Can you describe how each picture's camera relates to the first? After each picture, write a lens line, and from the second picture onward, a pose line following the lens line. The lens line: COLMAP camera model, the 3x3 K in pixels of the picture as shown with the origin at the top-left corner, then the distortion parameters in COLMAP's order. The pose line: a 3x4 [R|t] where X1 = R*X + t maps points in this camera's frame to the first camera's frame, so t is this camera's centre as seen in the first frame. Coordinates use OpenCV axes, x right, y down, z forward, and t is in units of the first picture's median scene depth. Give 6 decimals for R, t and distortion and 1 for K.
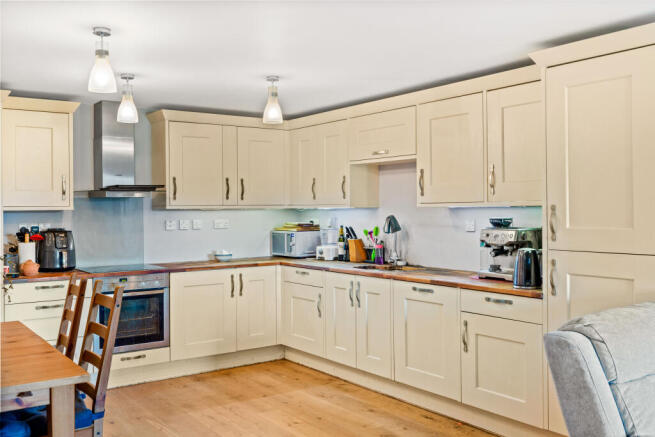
lens RADIAL K [[628.2, 0, 324.8], [0, 628.2, 213.5], [0, 0, 1]] dist [-0.008062, 0.000000]
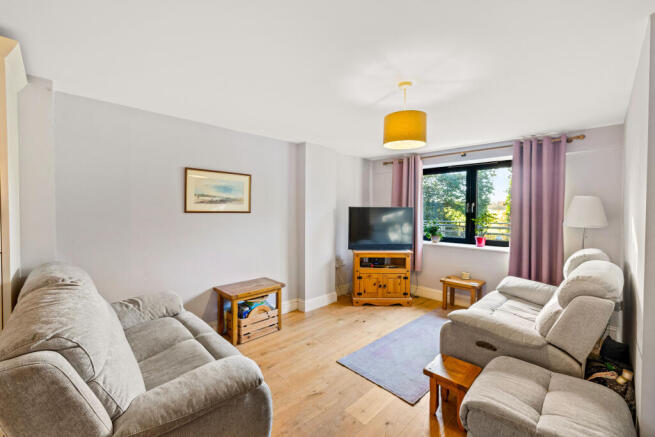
lens RADIAL K [[274.0, 0, 326.0], [0, 274.0, 213.6], [0, 0, 1]] dist [-0.004278, 0.000892]
pose [[-0.164983, -0.007304, 0.986269, -0.019572], [0.002620, 0.999966, 0.007844, -0.002068], [-0.986293, 0.003878, -0.164958, 0.350704]]
